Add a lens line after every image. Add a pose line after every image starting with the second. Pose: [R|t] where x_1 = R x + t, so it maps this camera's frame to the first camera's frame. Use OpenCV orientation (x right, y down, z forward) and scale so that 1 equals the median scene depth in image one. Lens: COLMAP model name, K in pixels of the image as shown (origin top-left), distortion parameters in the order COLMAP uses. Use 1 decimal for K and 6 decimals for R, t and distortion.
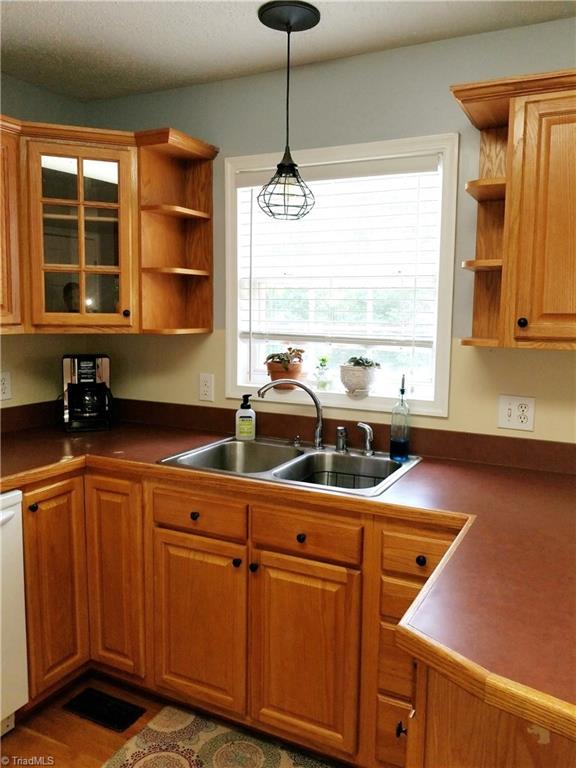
lens RADIAL K [[609.7, 0, 289.2], [0, 609.7, 377.0], [0, 0, 1]] dist [0.000723, 0.004563]
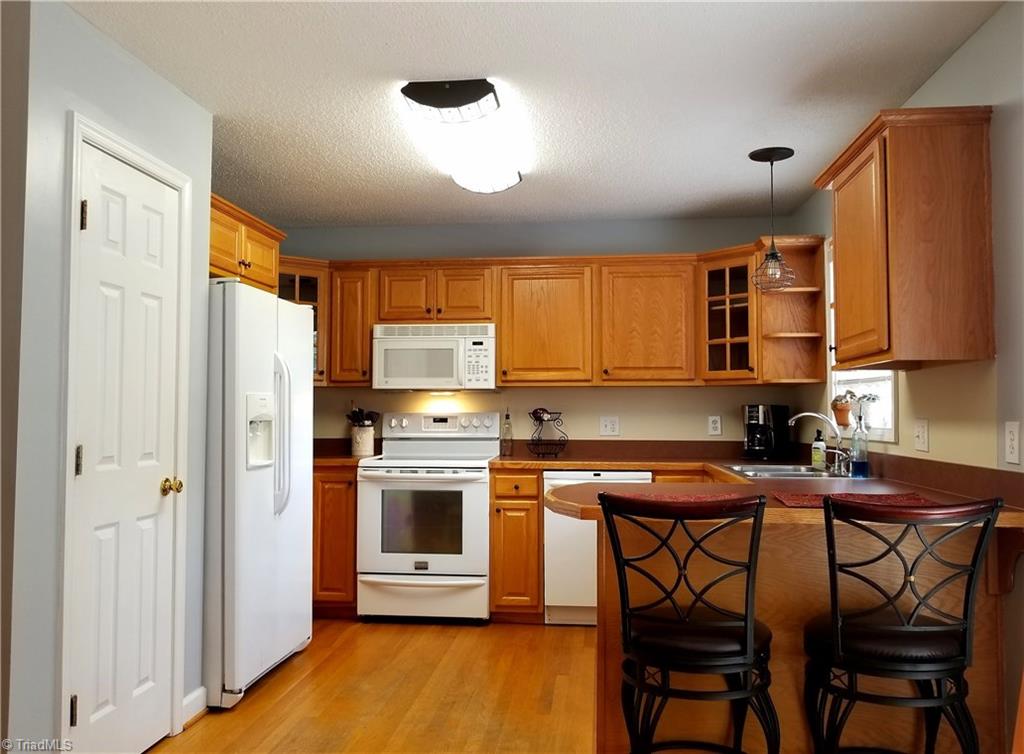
lens RADIAL K [[812.9, 0, 511.7], [0, 812.9, 379.7], [0, 0, 1]] dist [0.000723, 0.004563]
pose [[0.354955, -0.048254, -0.933637, 1.292912], [-0.096474, 0.991445, -0.087920, 0.137239], [0.929892, 0.121279, 0.347263, -0.153462]]
